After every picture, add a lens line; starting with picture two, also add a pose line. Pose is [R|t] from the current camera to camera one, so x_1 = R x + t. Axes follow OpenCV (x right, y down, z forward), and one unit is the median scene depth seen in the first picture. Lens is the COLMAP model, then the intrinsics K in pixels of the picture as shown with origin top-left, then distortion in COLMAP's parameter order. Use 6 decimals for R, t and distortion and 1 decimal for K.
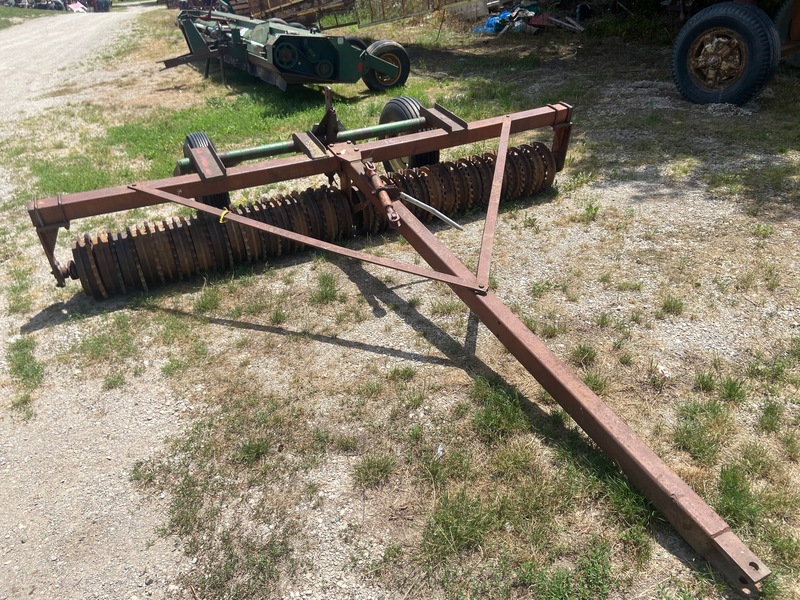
lens RADIAL K [[610.5, 0, 399.6], [0, 610.5, 286.1], [0, 0, 1]] dist [0.109013, -0.138826]
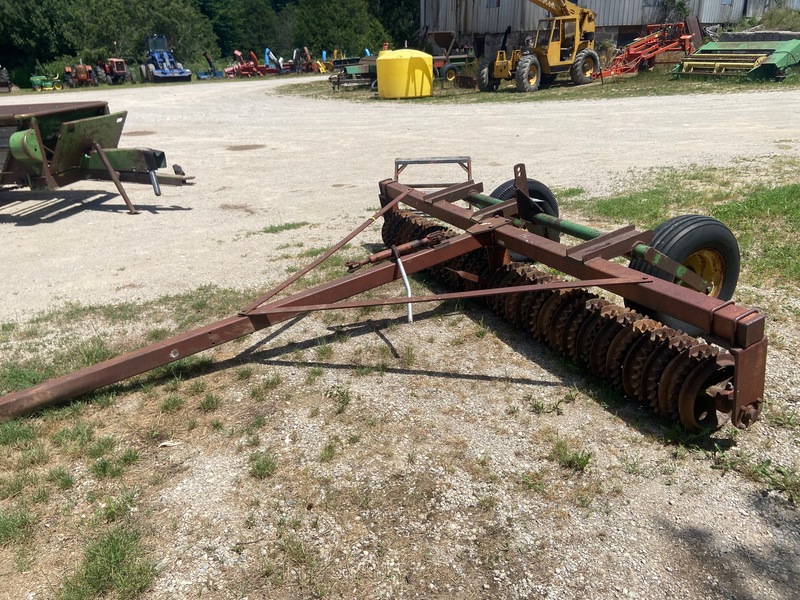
lens RADIAL K [[610.5, 0, 399.6], [0, 610.5, 286.1], [0, 0, 1]] dist [0.109013, -0.138826]
pose [[-0.010157, 0.416561, -0.909051, 0.969804], [-0.425007, 0.821098, 0.381007, -0.508597], [0.905133, 0.390223, 0.168702, 0.808165]]
